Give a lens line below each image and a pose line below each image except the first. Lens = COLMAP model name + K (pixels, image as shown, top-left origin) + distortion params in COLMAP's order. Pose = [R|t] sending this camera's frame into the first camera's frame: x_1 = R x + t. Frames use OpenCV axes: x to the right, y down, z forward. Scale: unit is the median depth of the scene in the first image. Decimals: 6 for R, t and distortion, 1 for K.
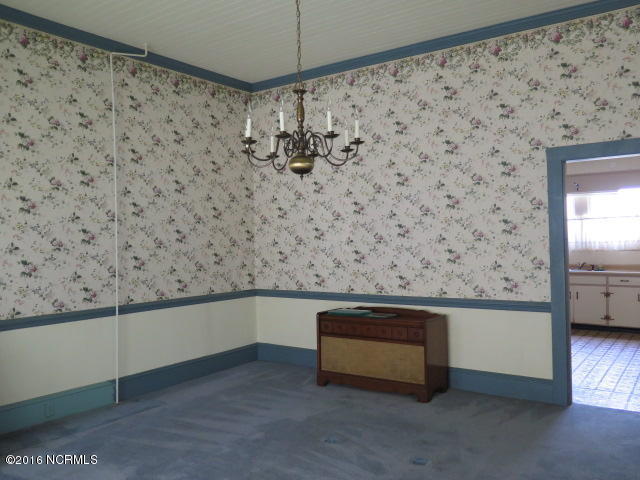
lens RADIAL K [[537.7, 0, 321.1], [0, 537.7, 240.4], [0, 0, 1]] dist [-0.009578, -0.011140]
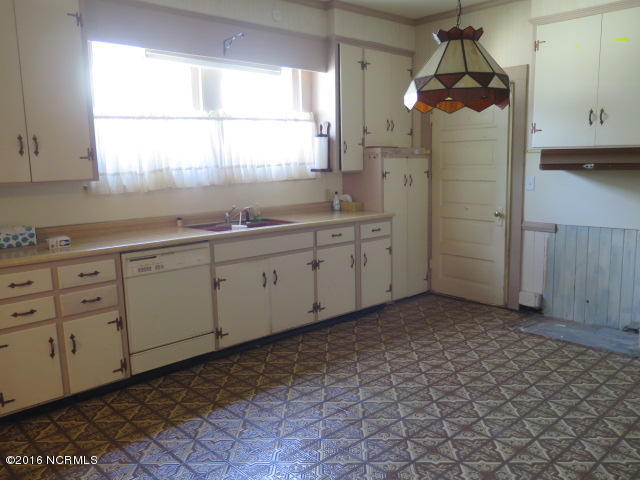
lens RADIAL K [[537.7, 0, 320.3], [0, 537.7, 240.0], [0, 0, 1]] dist [-0.009578, -0.011140]
pose [[0.192011, -0.128469, 0.972948, 0.021145], [0.012269, 0.991632, 0.128515, 0.008415], [-0.981316, -0.012740, 0.191981, 0.890398]]
